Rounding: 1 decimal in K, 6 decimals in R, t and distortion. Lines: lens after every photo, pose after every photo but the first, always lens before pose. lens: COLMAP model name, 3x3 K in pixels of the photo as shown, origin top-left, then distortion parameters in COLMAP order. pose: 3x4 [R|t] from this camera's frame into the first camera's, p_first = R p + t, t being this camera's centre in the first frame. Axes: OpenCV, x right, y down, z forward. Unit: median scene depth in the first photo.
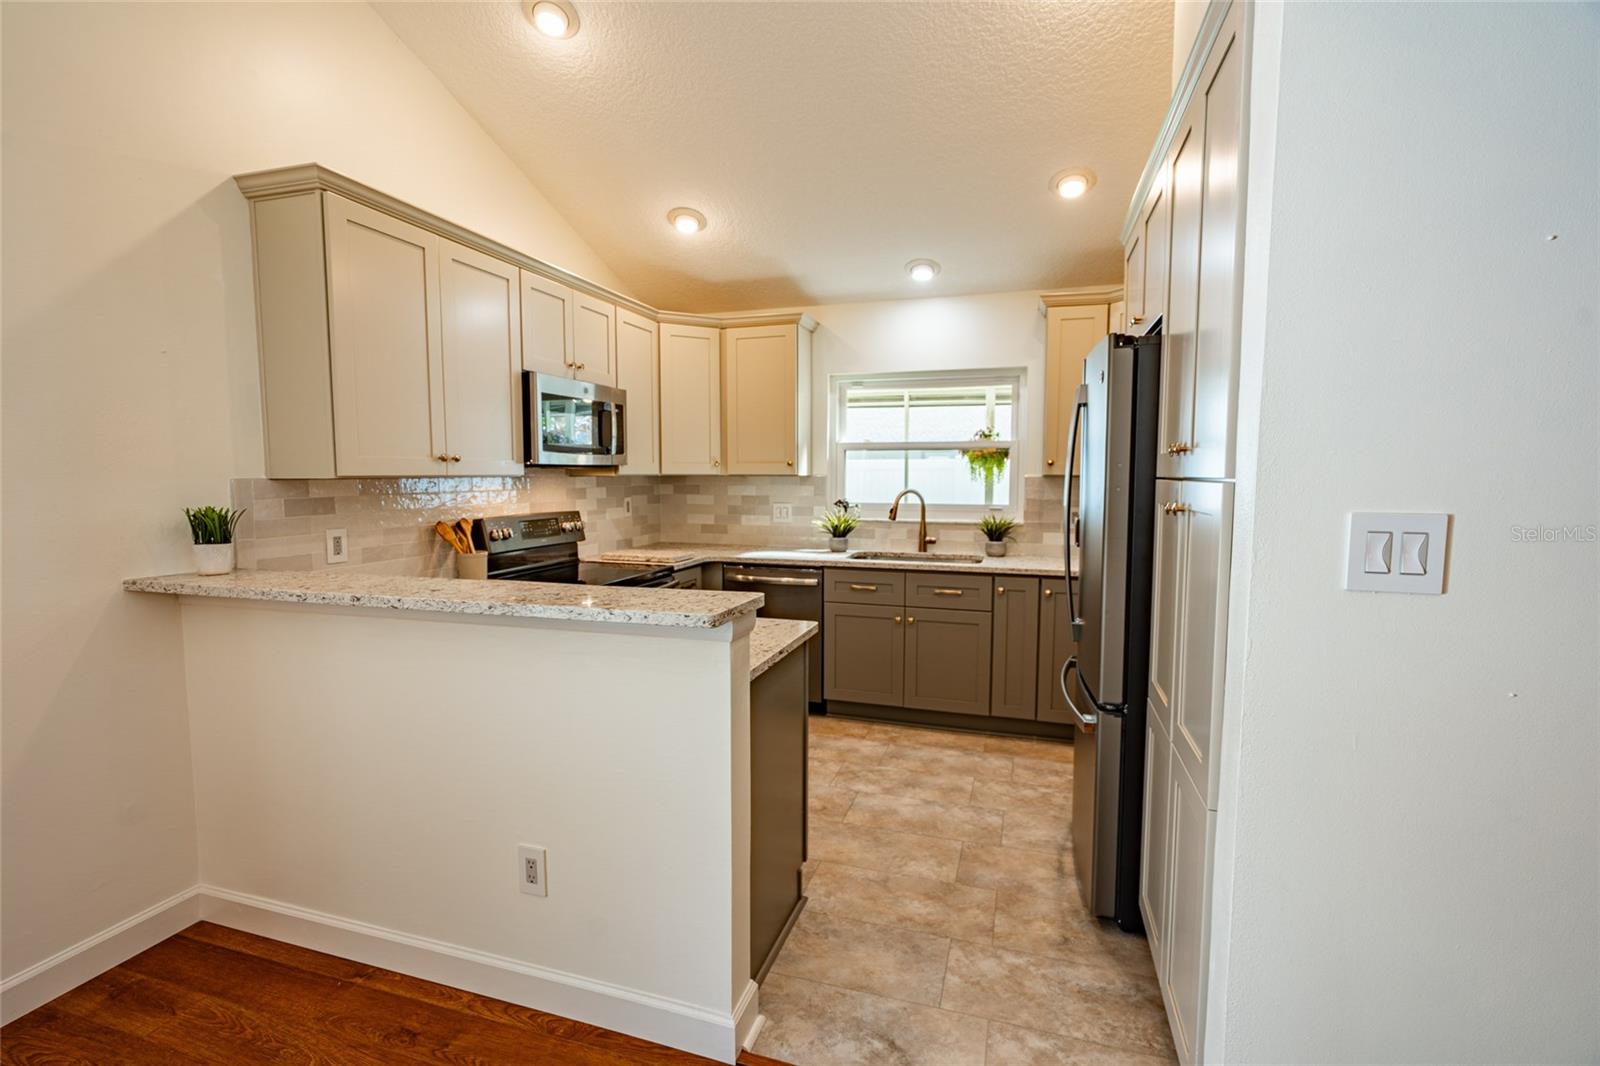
lens RADIAL K [[733.9, 0, 799.3], [0, 733.9, 534.9], [0, 0, 1]] dist [-0.003566, 0.001102]
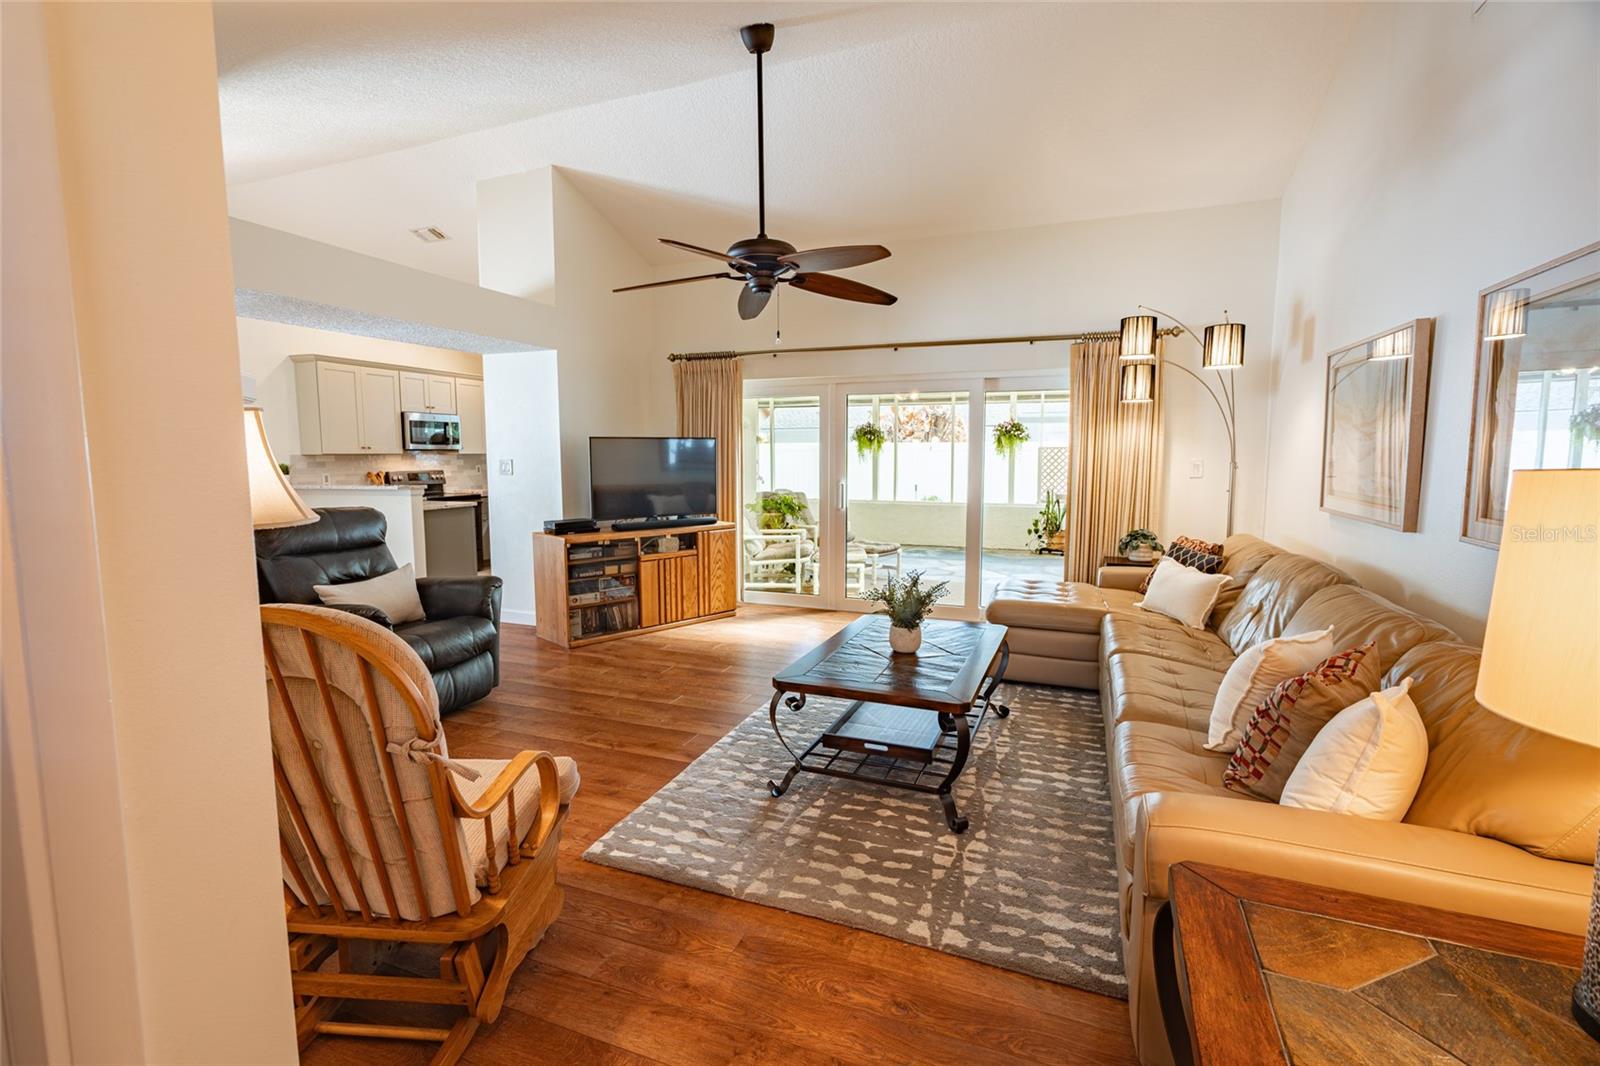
lens RADIAL K [[733.9, 0, 797.3], [0, 733.9, 530.2], [0, 0, 1]] dist [-0.003566, 0.001102]
pose [[0.998008, 0.007609, -0.062635, 1.117408], [-0.006294, 0.999756, 0.021168, 0.116472], [0.062781, -0.020732, 0.997812, -1.400737]]
